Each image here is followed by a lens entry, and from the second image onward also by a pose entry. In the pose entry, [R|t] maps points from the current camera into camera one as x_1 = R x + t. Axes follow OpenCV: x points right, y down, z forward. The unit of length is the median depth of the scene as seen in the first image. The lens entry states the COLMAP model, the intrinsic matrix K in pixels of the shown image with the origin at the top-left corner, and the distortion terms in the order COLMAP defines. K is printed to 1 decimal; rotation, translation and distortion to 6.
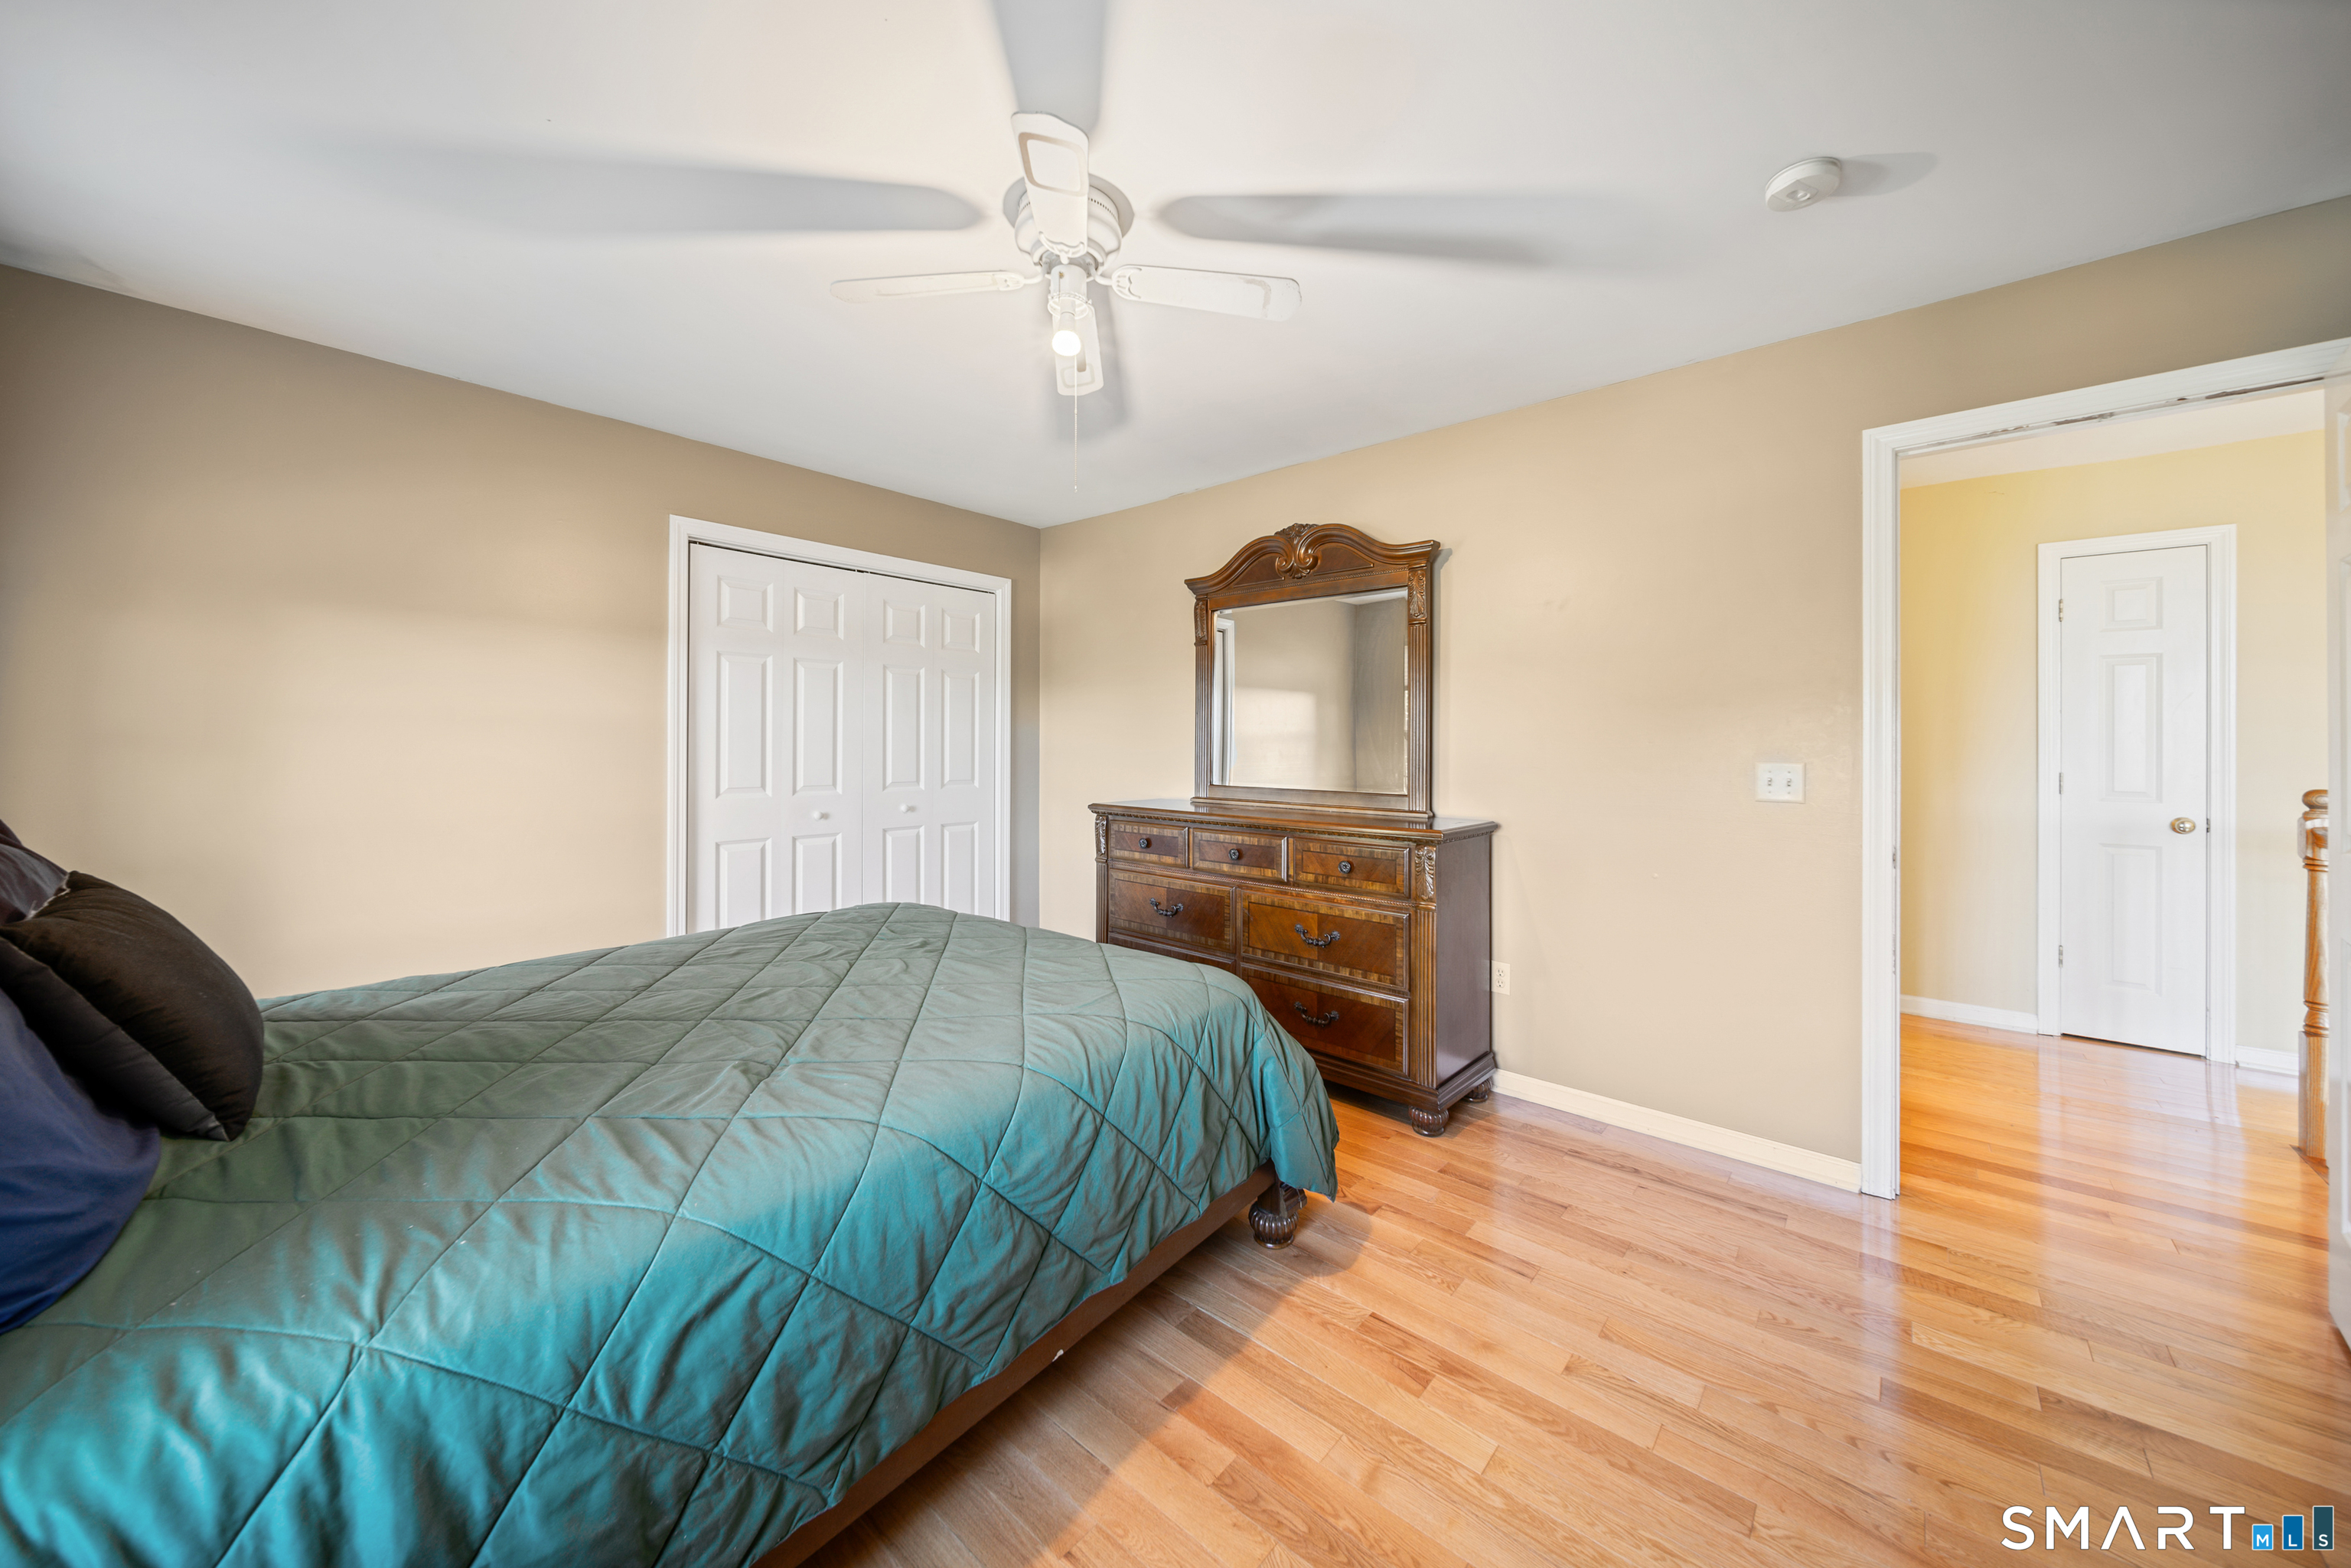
lens RADIAL K [[822.2, 0, 1164.5], [0, 822.2, 759.0], [0, 0, 1]] dist [-0.000416, -0.000306]
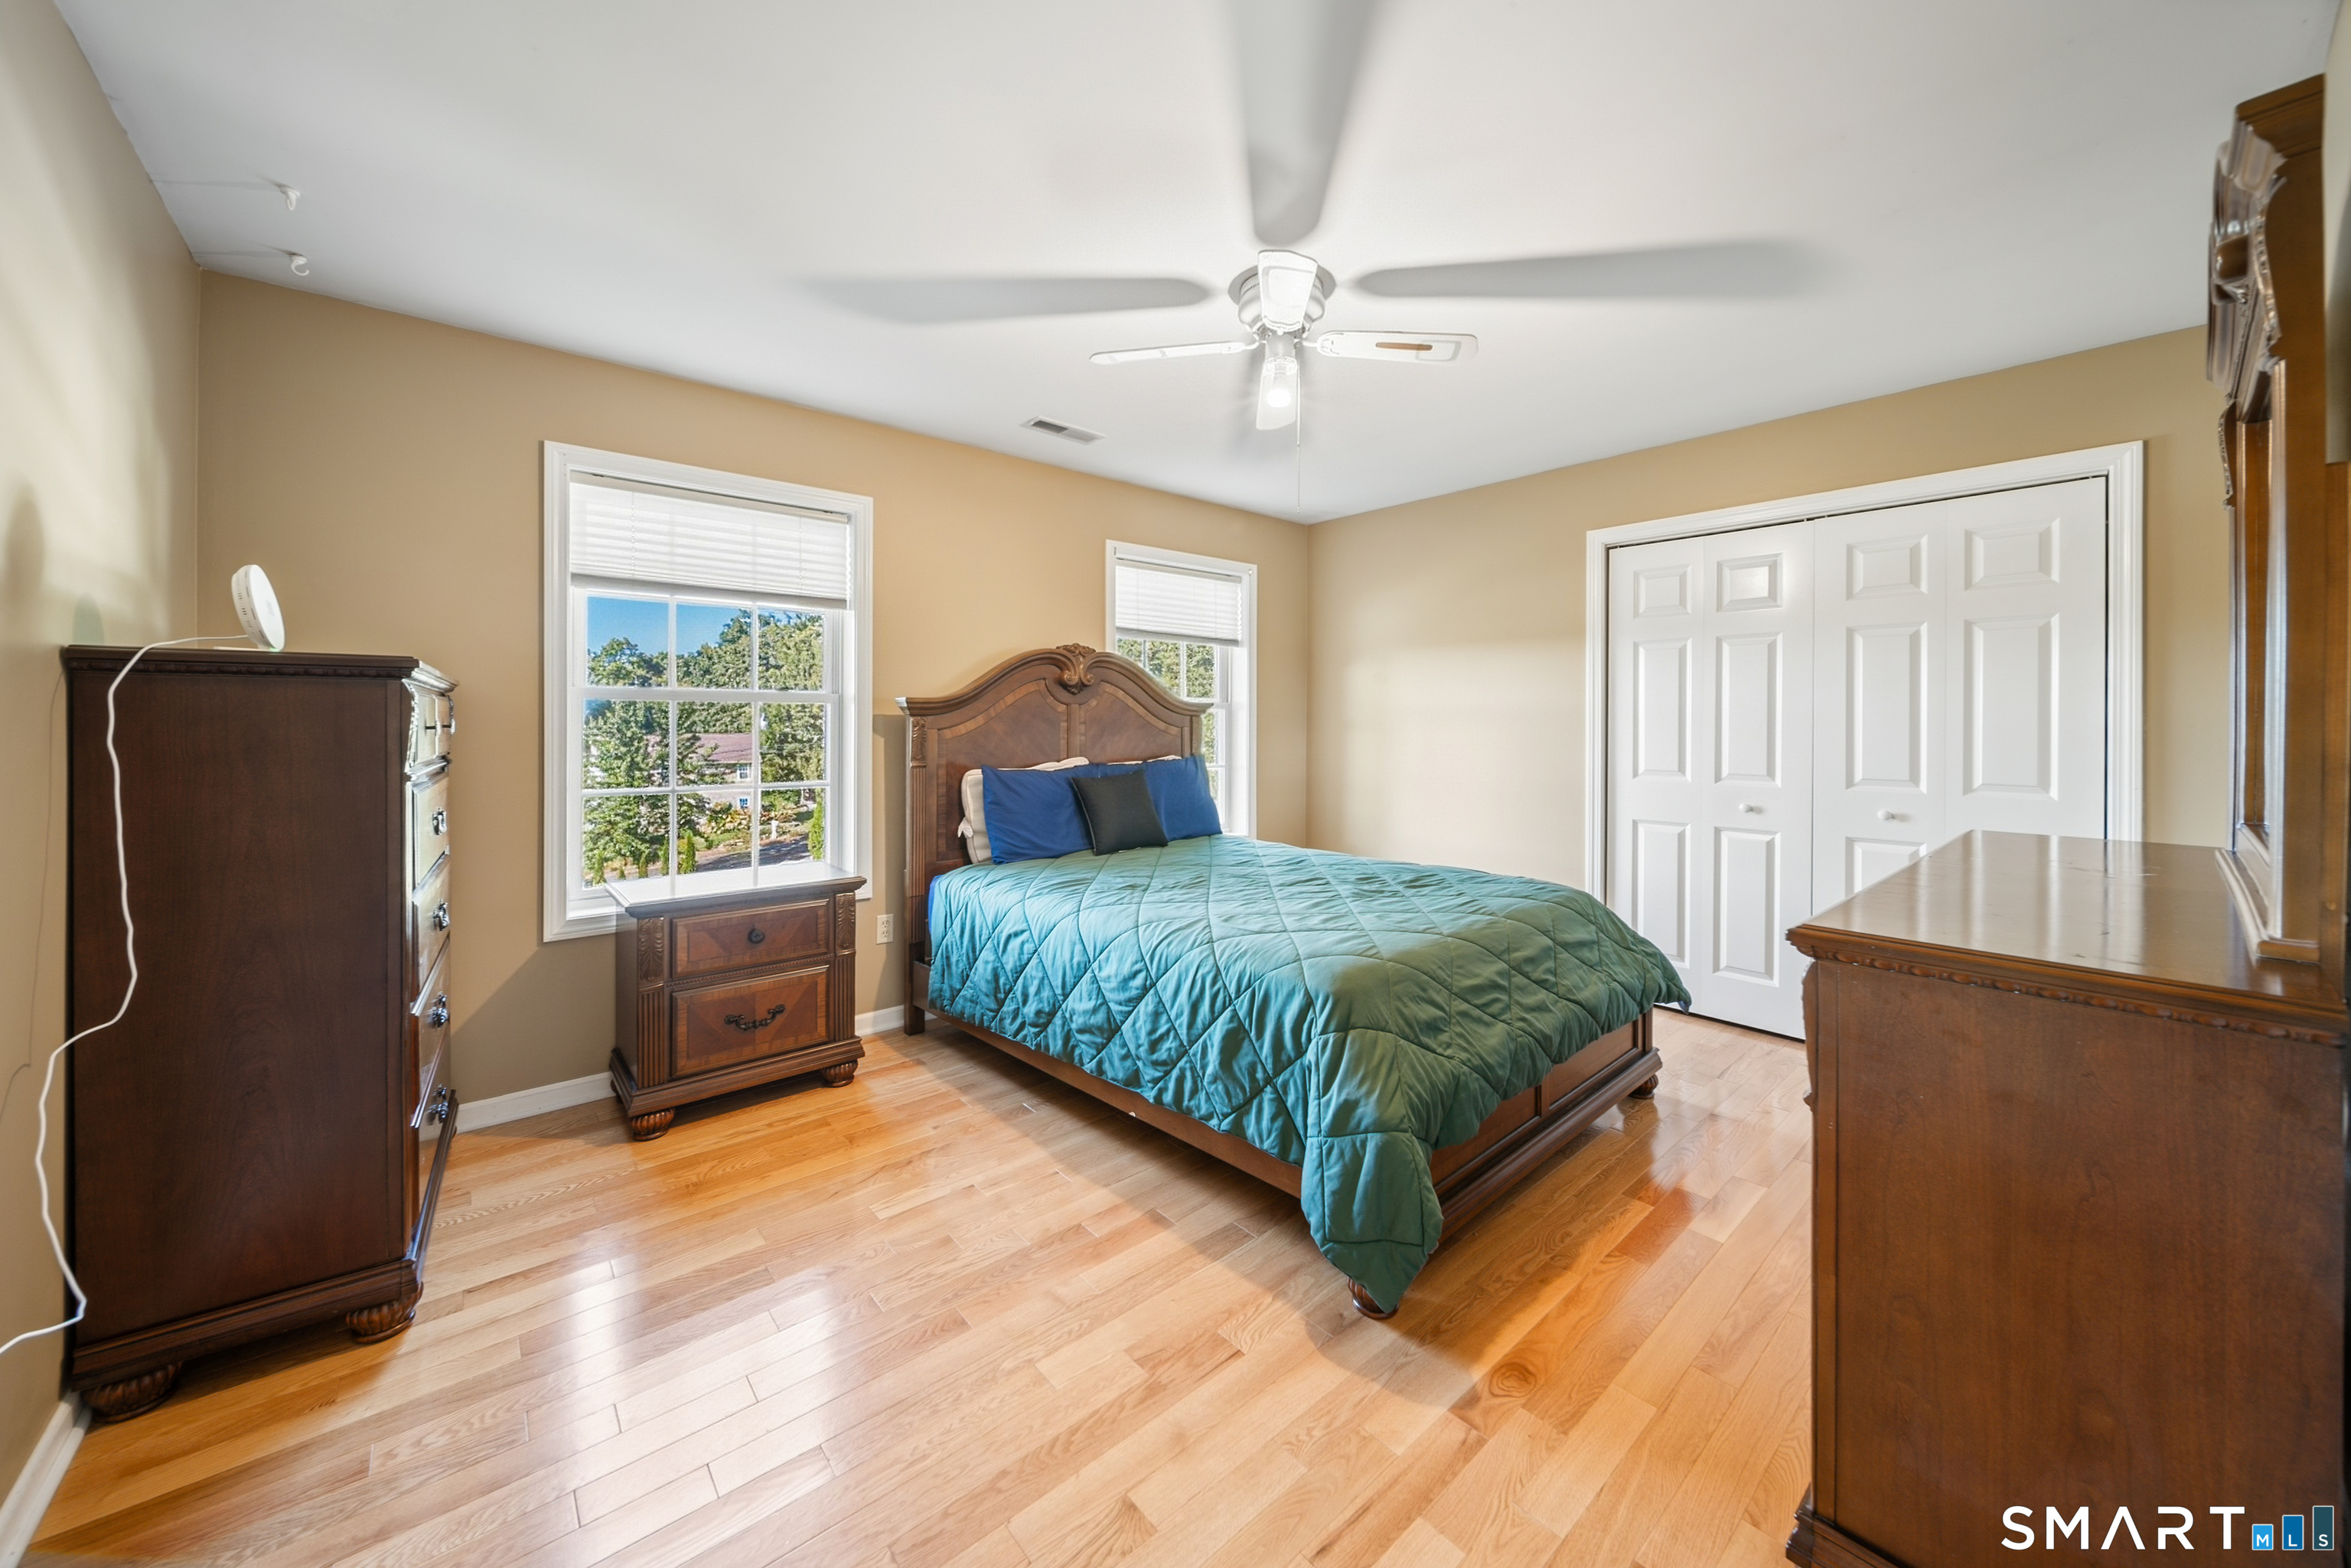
lens RADIAL K [[856.5, 0, 1202.7], [0, 856.5, 742.4], [0, 0, 1]] dist [0.000889, 0.000001]
pose [[-0.110948, 0.019385, -0.993637, 1.313305], [-0.019745, 0.999569, 0.021705, -0.024817], [0.993630, 0.022027, -0.110518, 1.154909]]
